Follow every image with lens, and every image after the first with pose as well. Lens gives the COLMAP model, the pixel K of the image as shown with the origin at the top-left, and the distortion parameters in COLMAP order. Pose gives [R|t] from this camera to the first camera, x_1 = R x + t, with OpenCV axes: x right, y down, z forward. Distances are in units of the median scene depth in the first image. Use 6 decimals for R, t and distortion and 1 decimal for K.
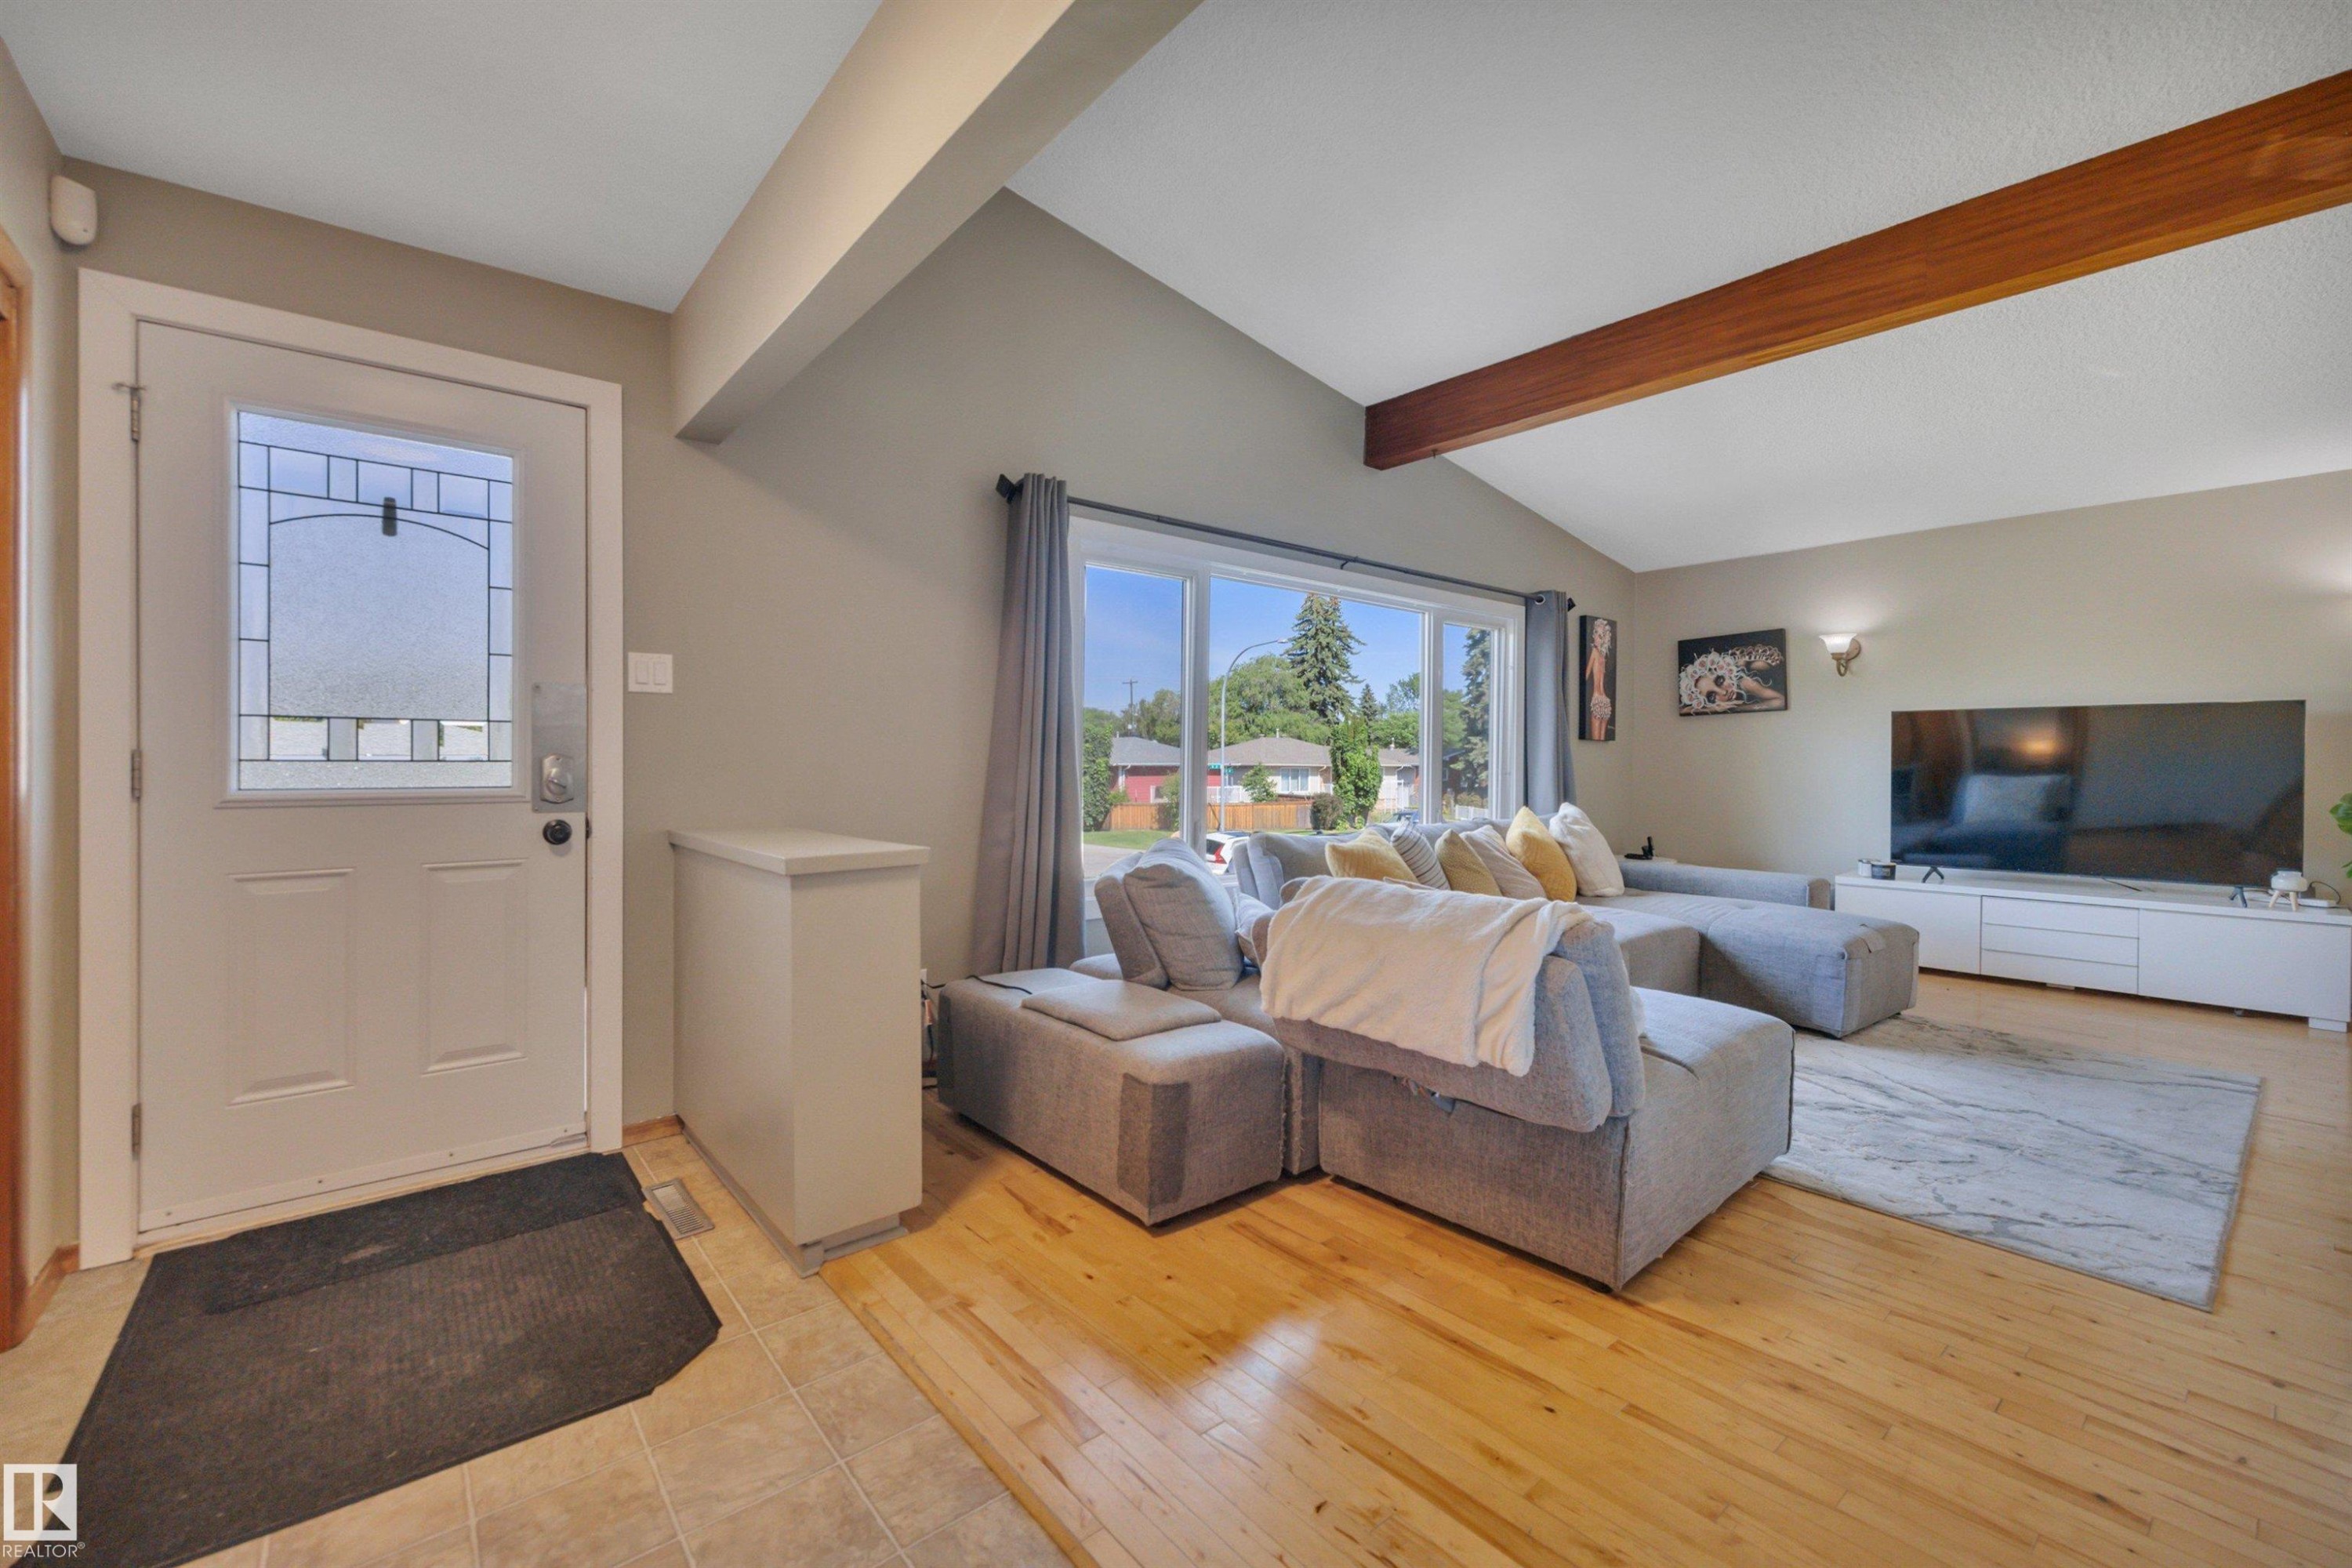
lens RADIAL K [[961.5, 0, 1175.0], [0, 961.5, 762.5], [0, 0, 1]] dist [0.009772, -0.001337]
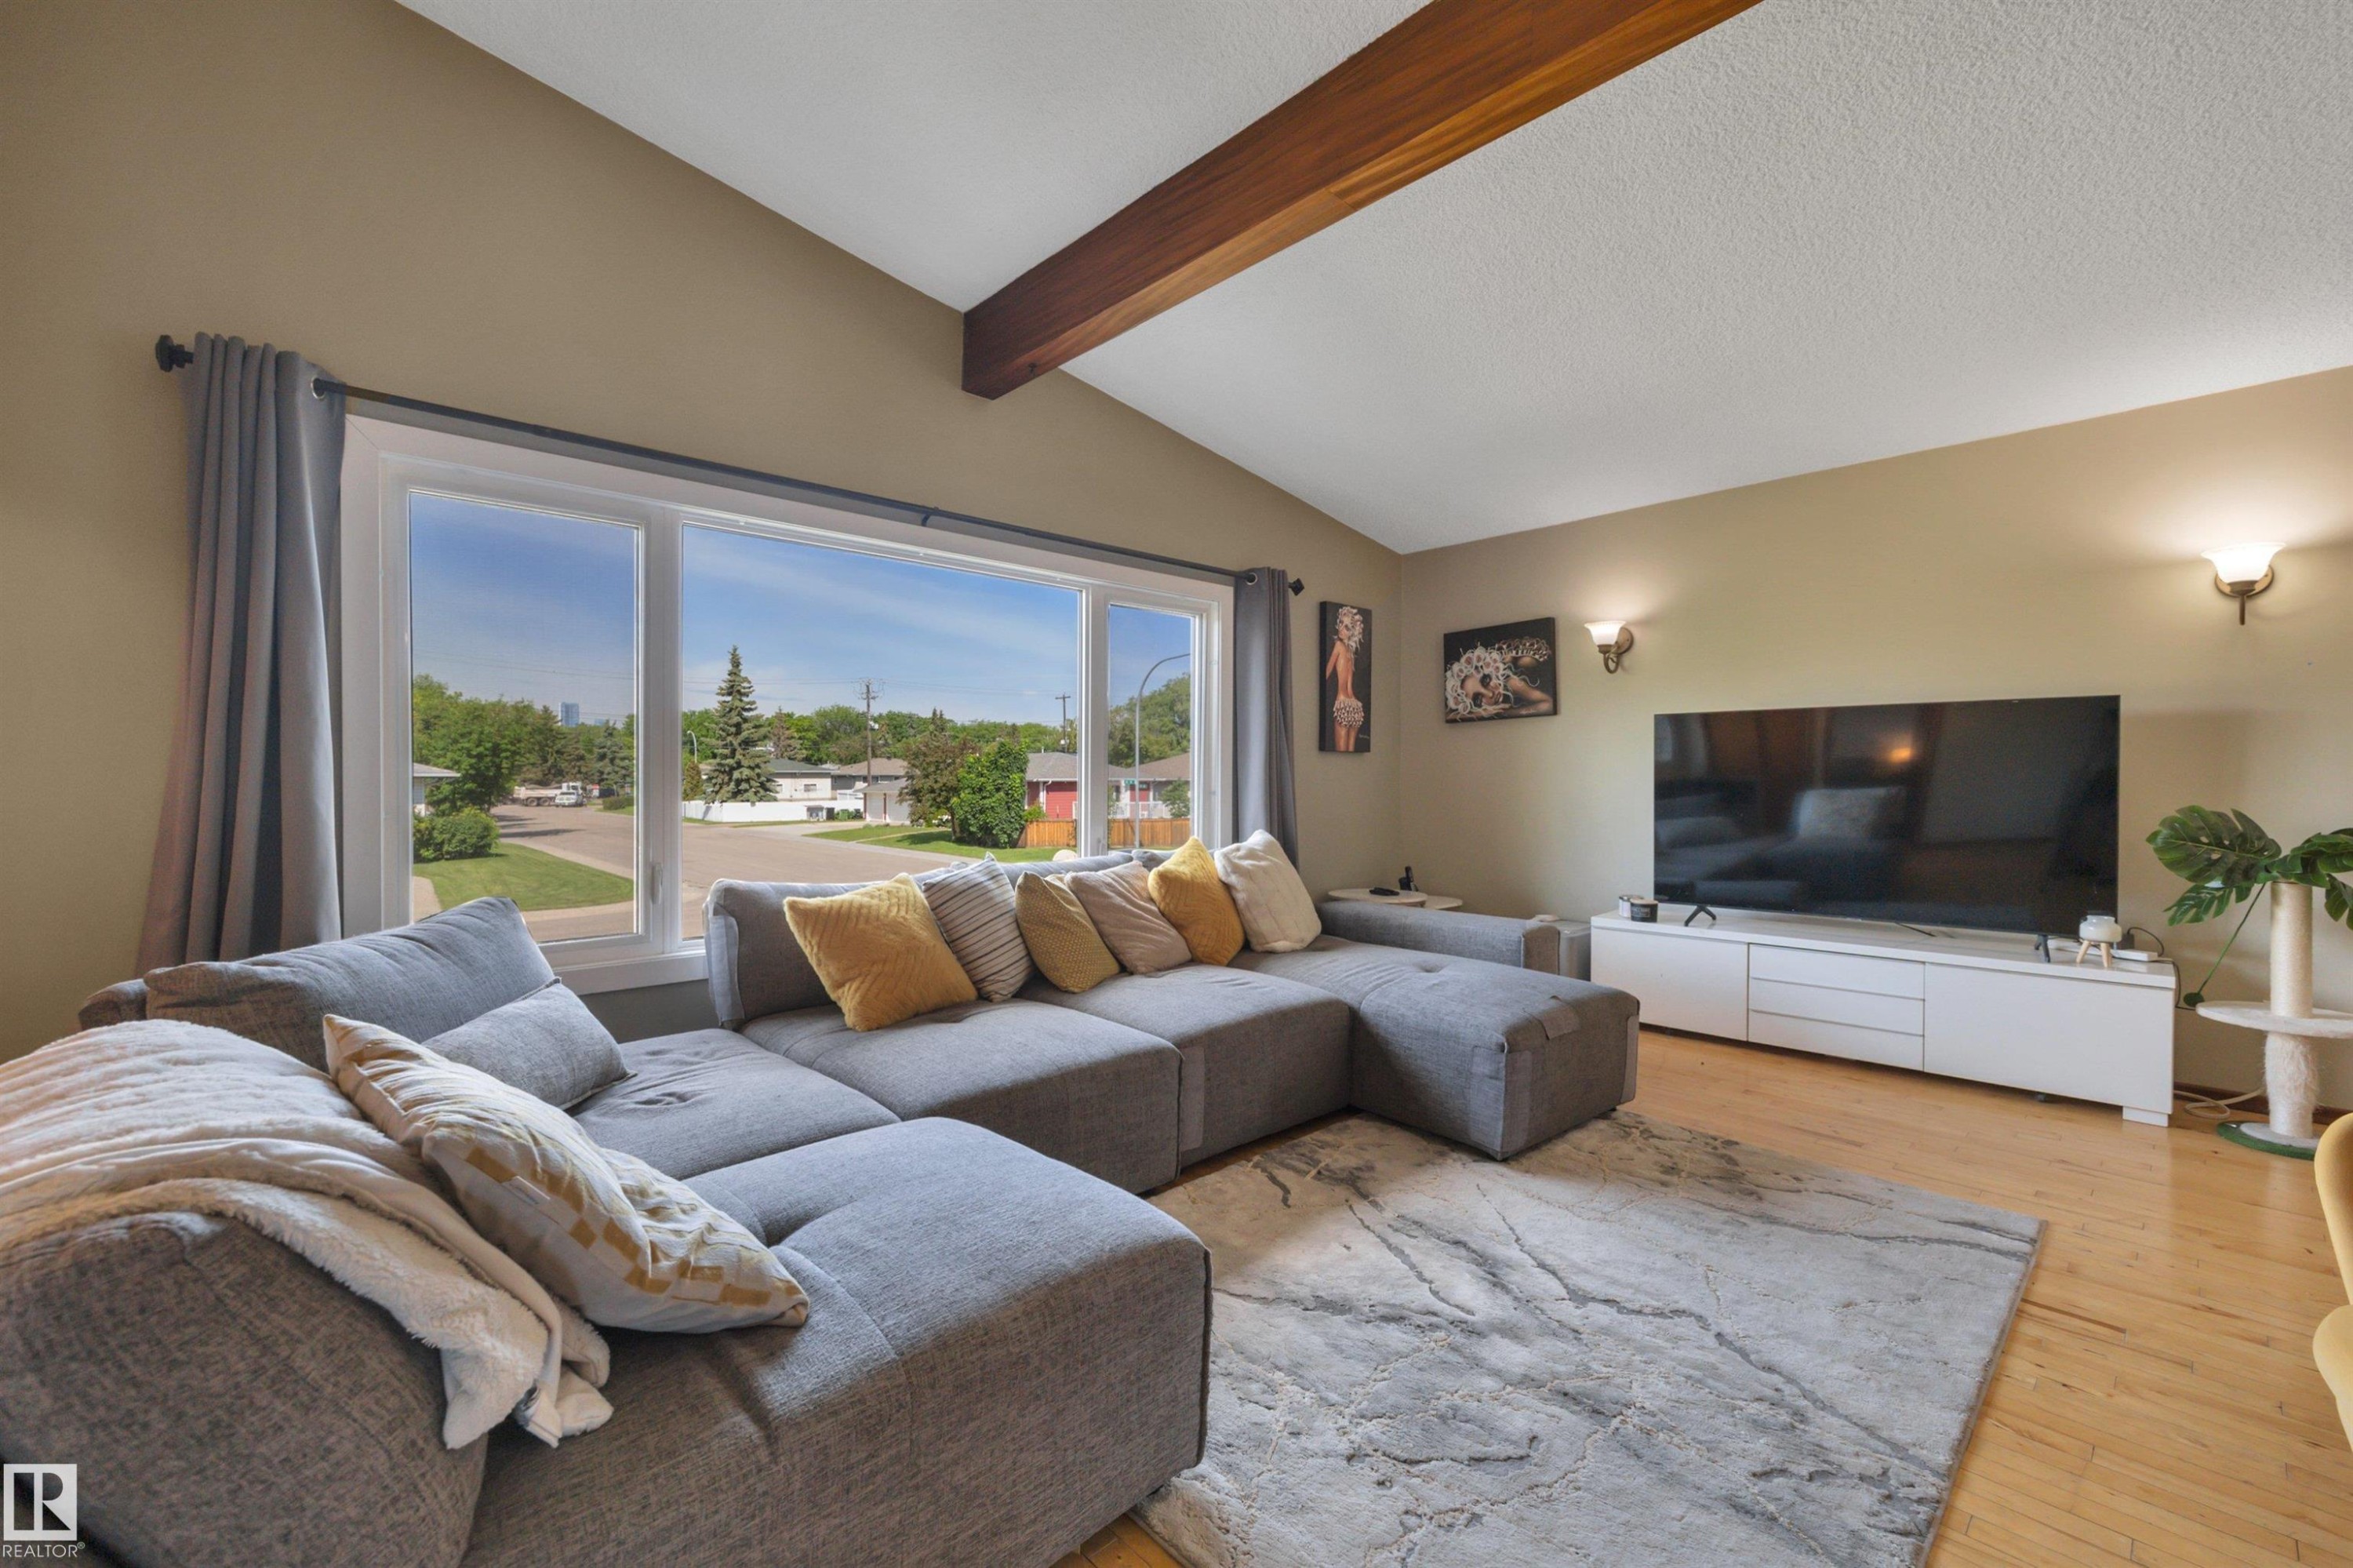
lens RADIAL K [[962.0, 0, 1156.3], [0, 962.0, 781.0], [0, 0, 1]] dist [0.009772, -0.001337]
pose [[0.998797, -0.004933, 0.048790, 0.312355], [0.004763, 0.999982, 0.003589, -0.002148], [-0.048807, -0.003353, 0.998803, 0.230871]]
